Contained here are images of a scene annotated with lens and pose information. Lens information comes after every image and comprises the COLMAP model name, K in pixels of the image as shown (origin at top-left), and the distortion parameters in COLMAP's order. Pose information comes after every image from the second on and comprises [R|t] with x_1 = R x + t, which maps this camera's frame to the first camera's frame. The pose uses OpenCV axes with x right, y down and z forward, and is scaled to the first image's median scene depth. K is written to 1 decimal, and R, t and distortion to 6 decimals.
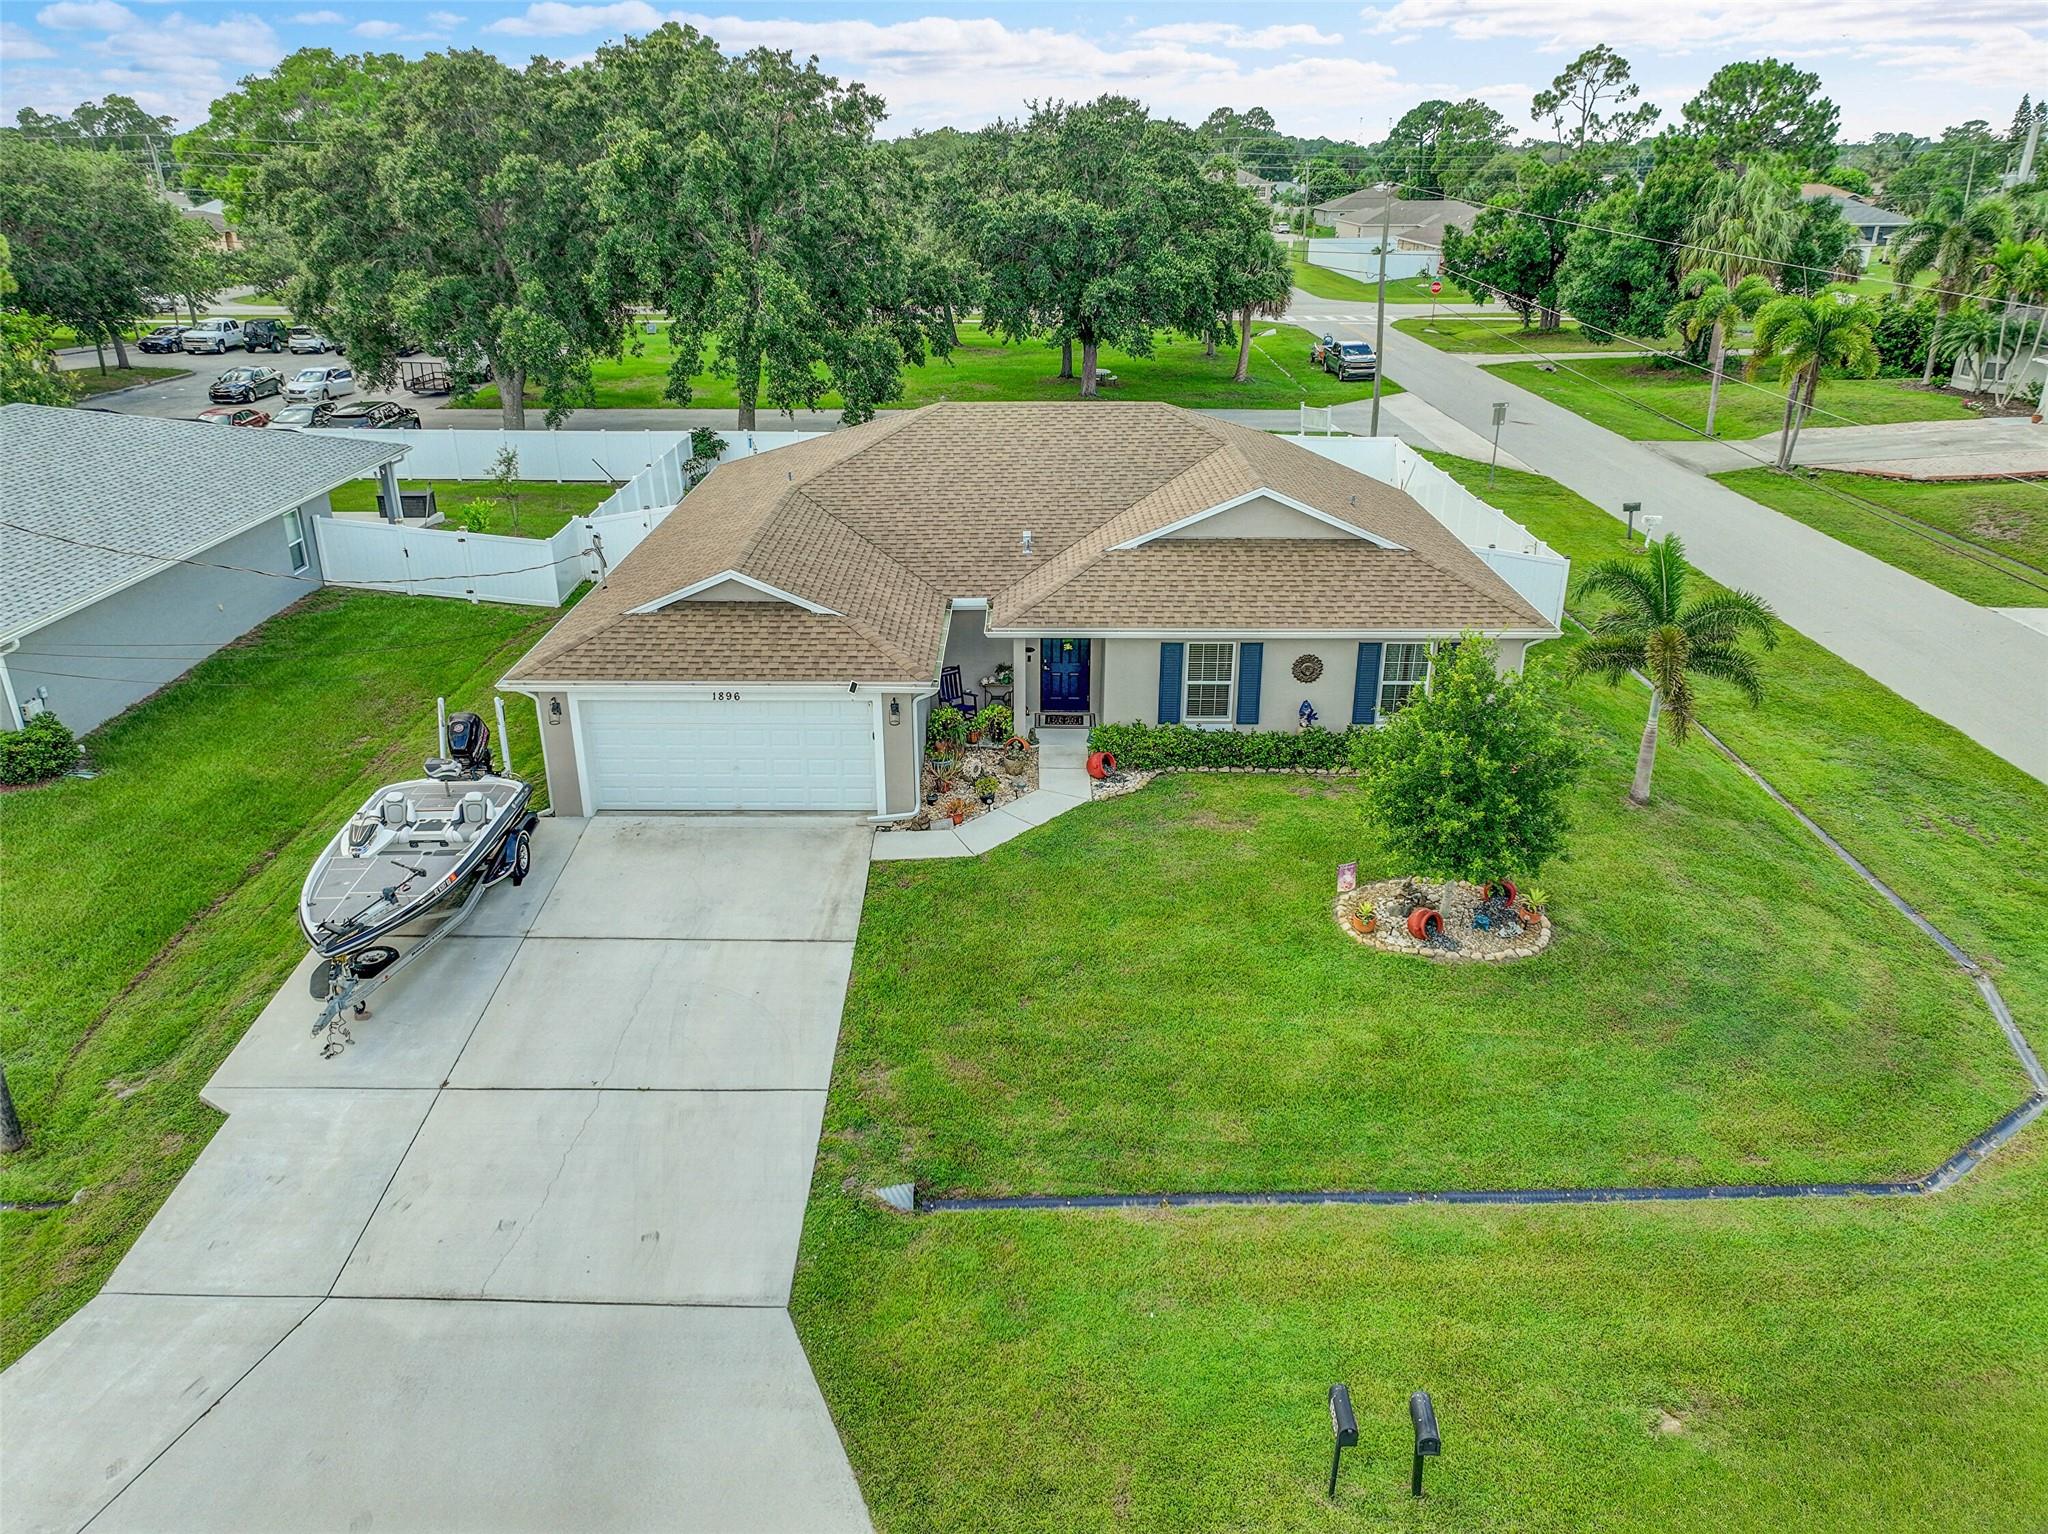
lens RADIAL K [[1434.7, 0, 1025.1], [0, 1434.7, 765.7], [0, 0, 1]] dist [0.000590, 0.012454]
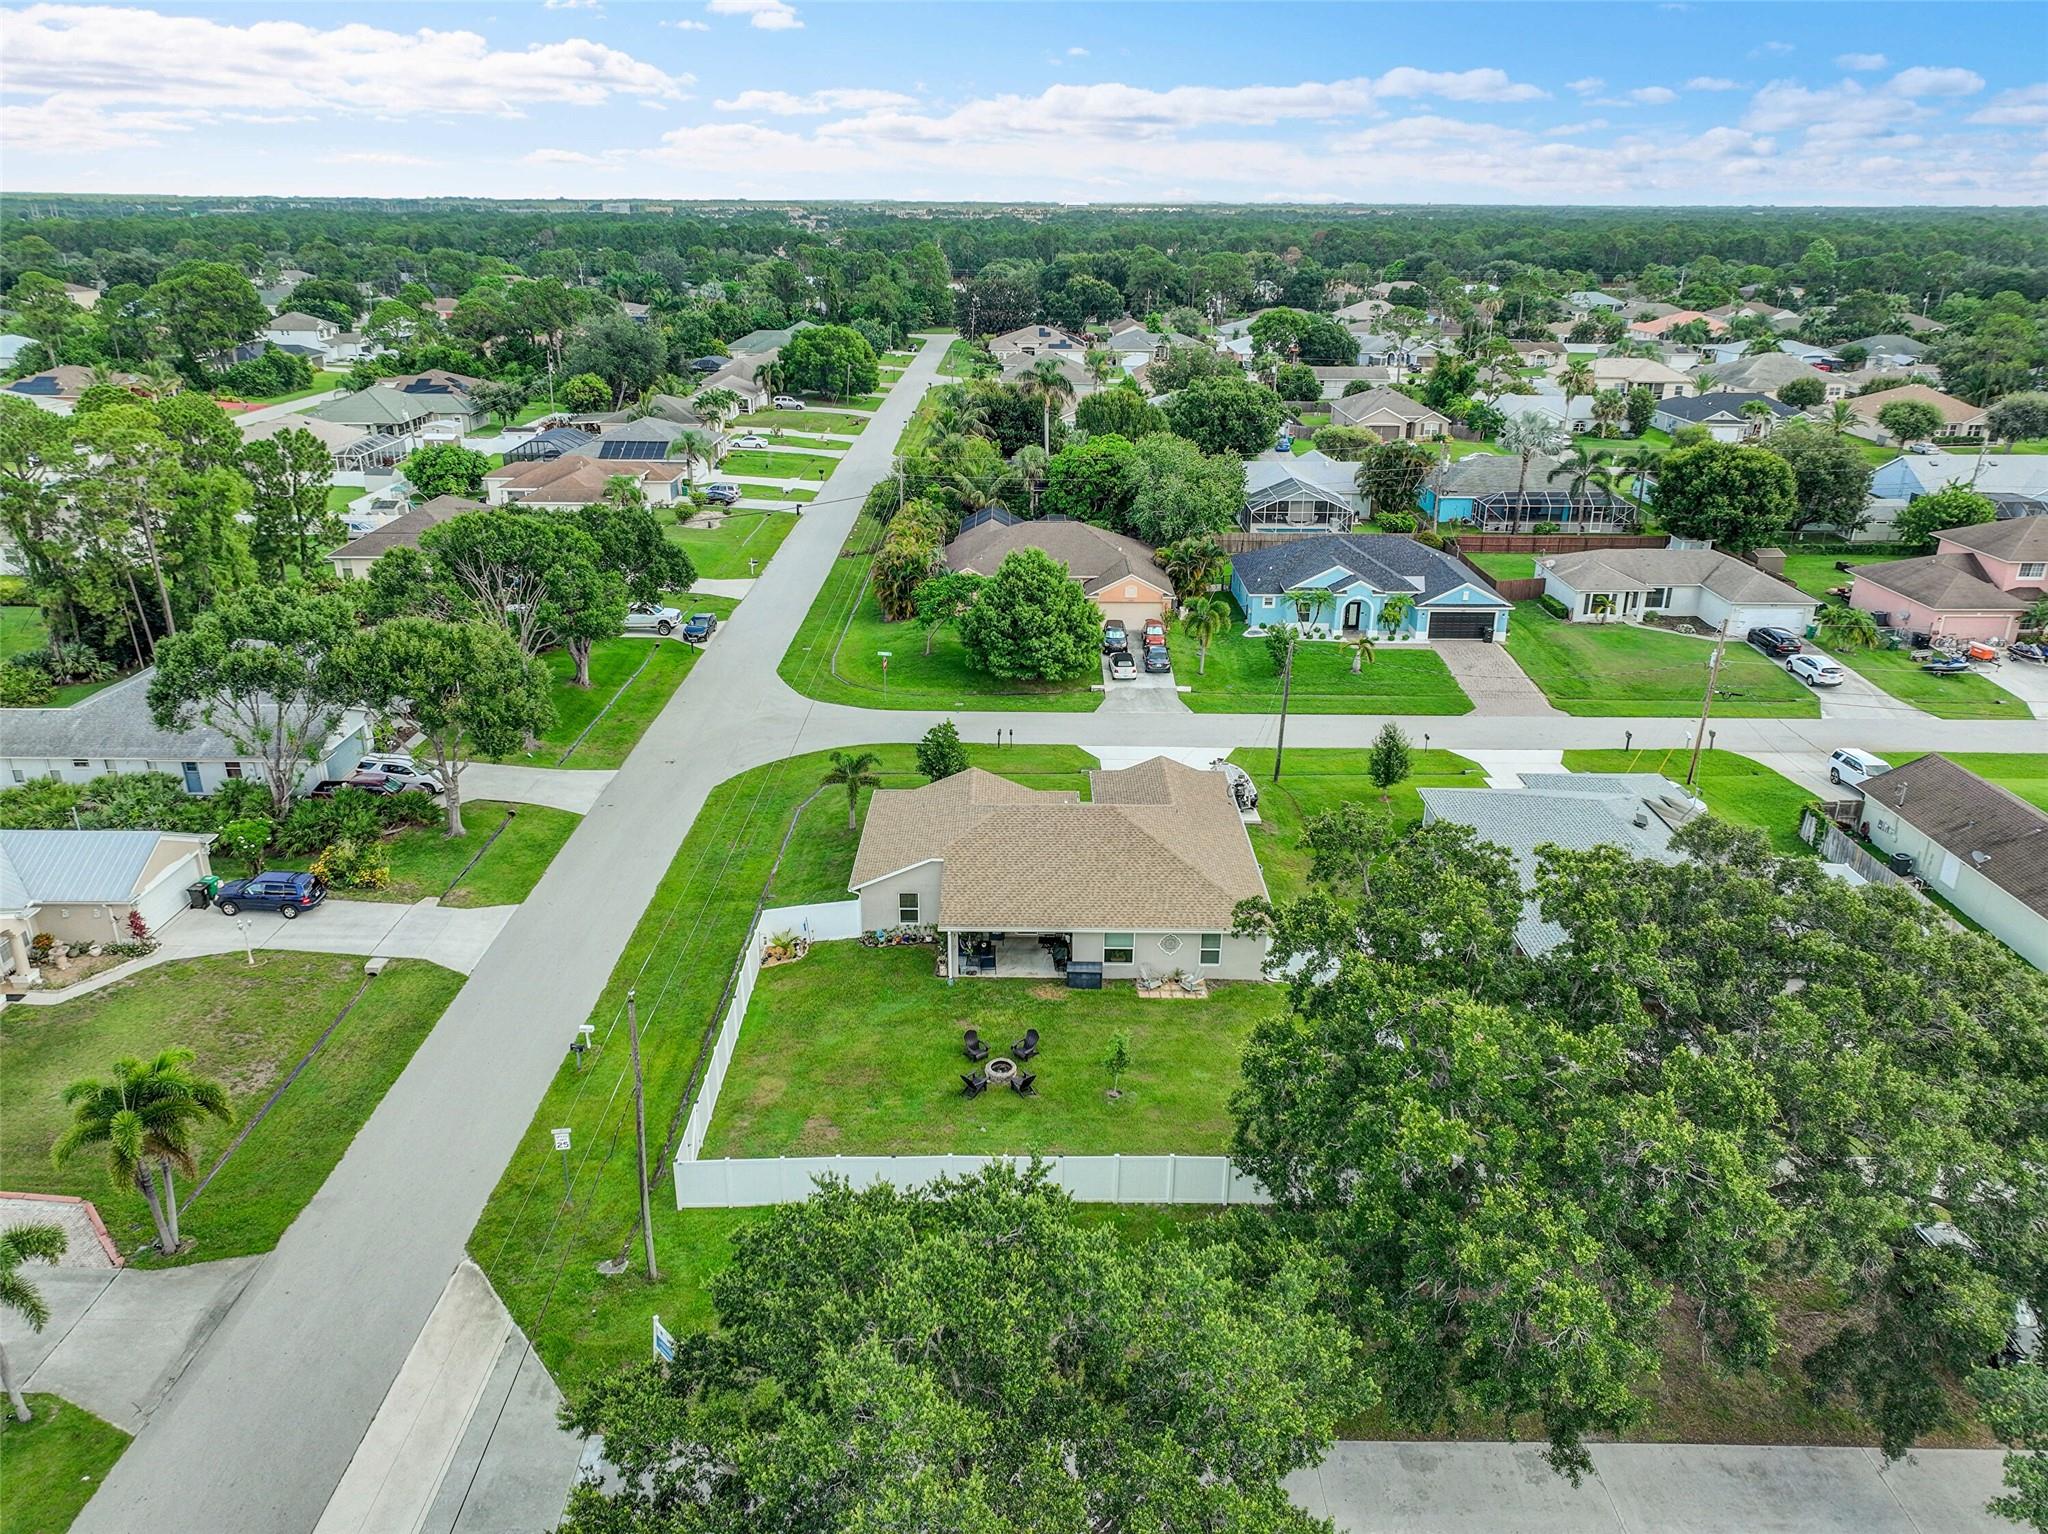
lens RADIAL K [[1434.7, 0, 1026.8], [0, 1434.7, 796.9], [0, 0, 1]] dist [0.000590, 0.012454]
pose [[-0.999969, -0.005969, -0.005089, 0.089983], [-0.007810, 0.697377, 0.716662, -2.119330], [-0.000728, 0.716680, -0.697402, 2.997476]]
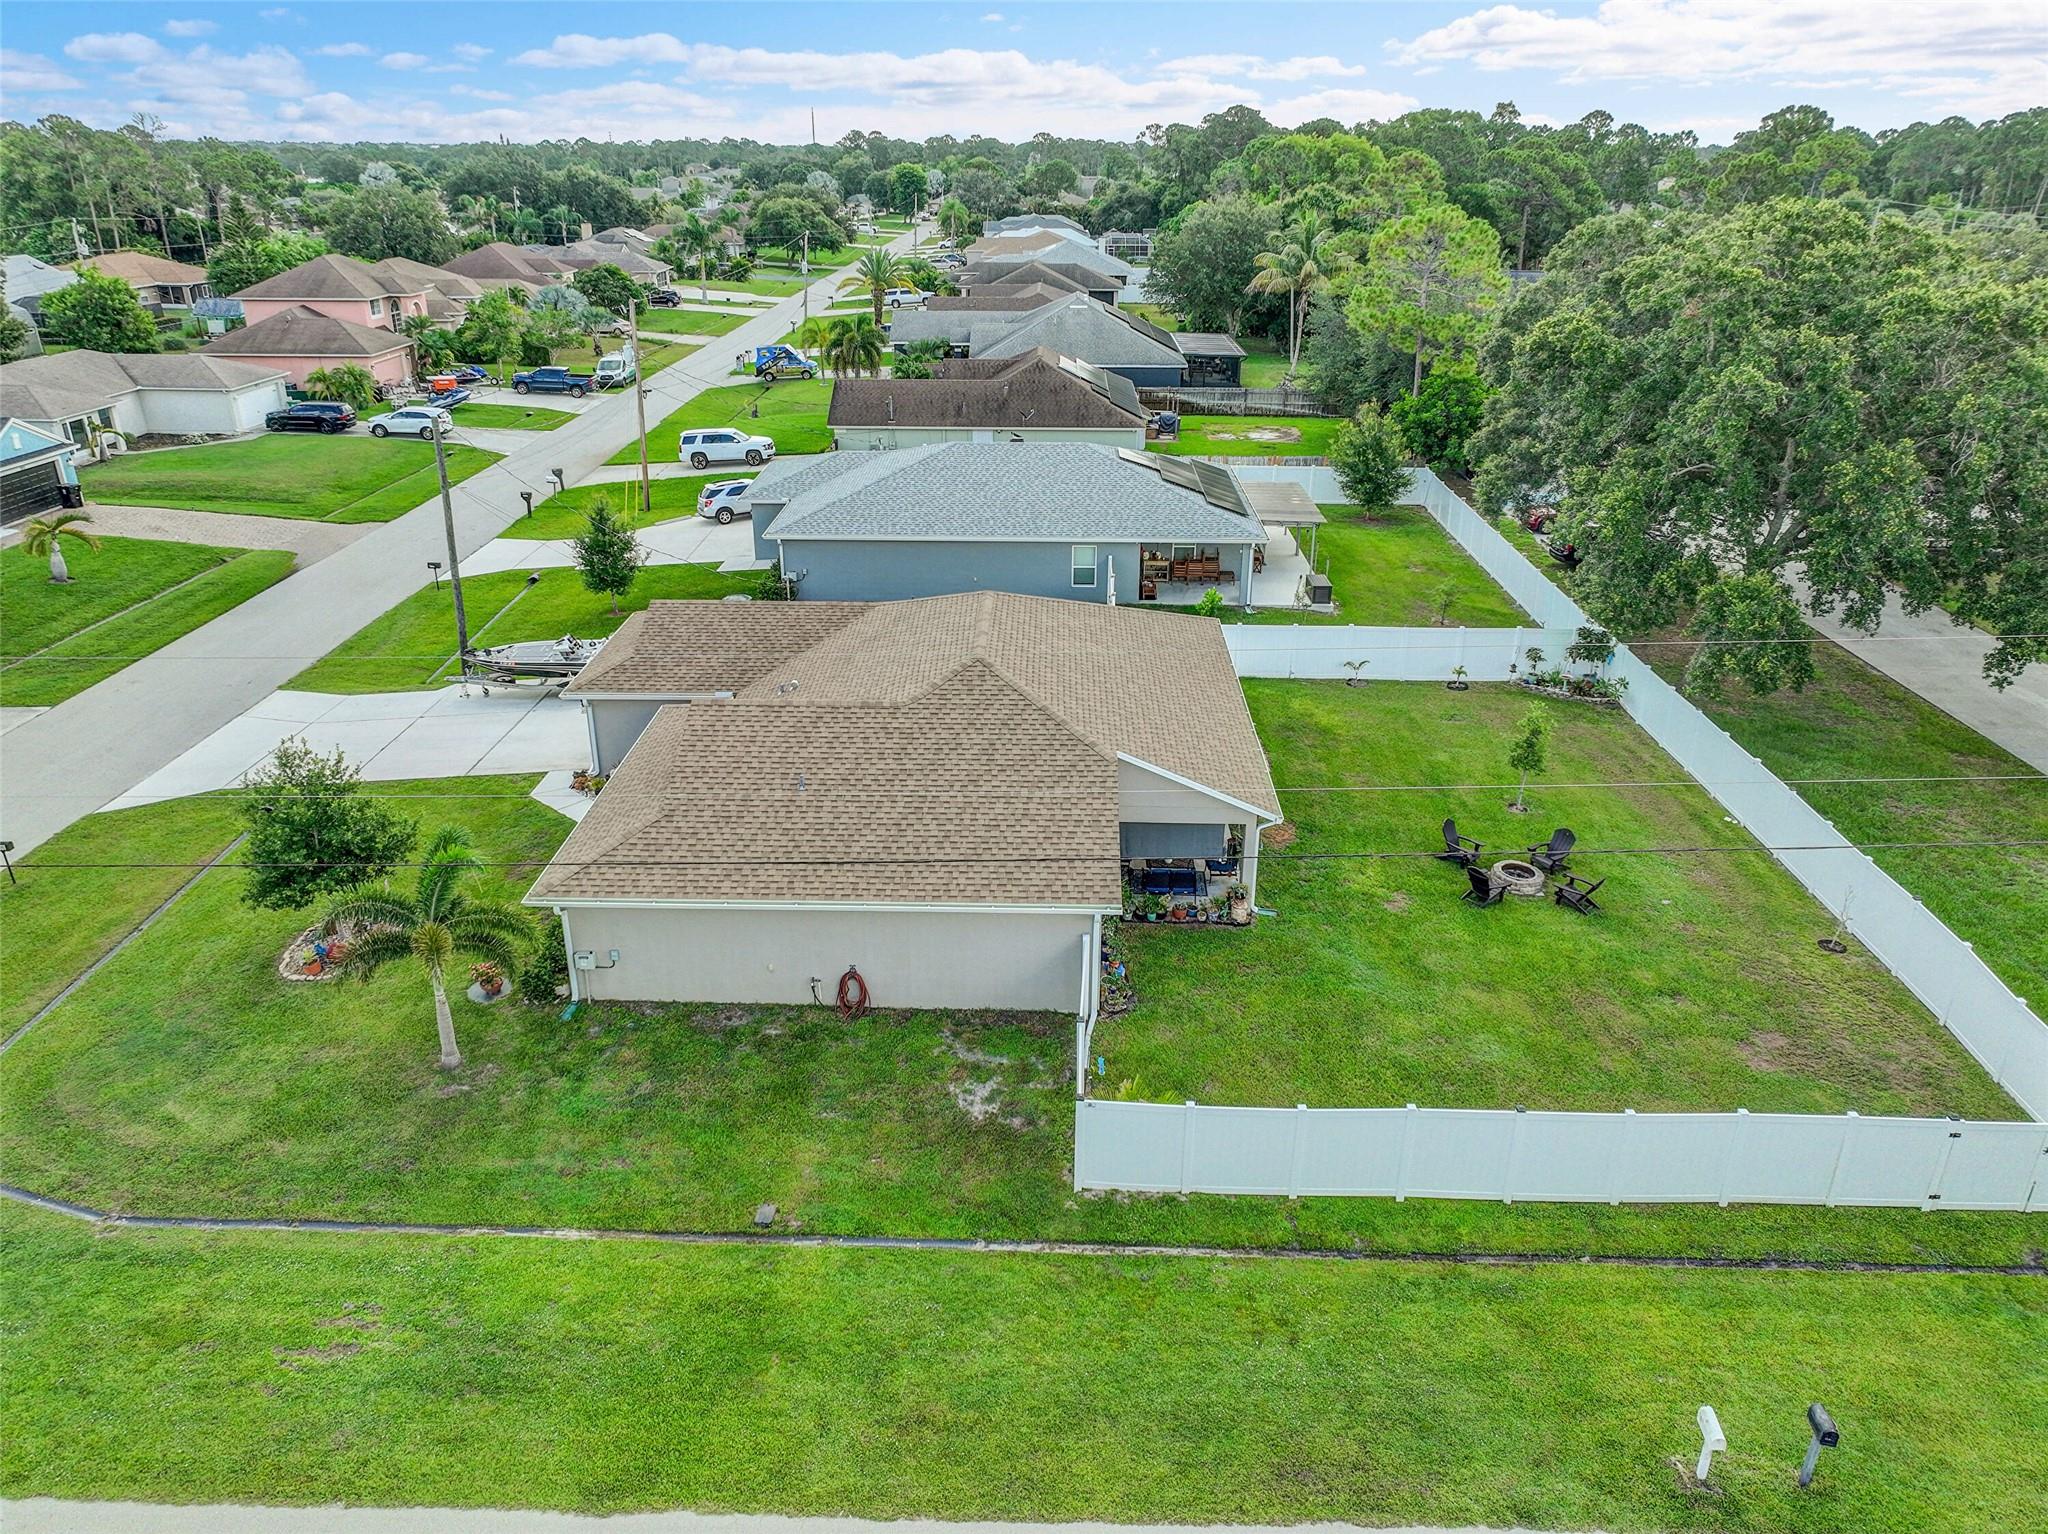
lens RADIAL K [[1434.7, 0, 1031.9], [0, 1434.7, 770.2], [0, 0, 1]] dist [0.000590, 0.012454]
pose [[-0.017063, 0.398749, -0.916902, 1.300926], [-0.395077, 0.839721, 0.372536, -0.716608], [0.918490, 0.368603, 0.143208, 1.166382]]
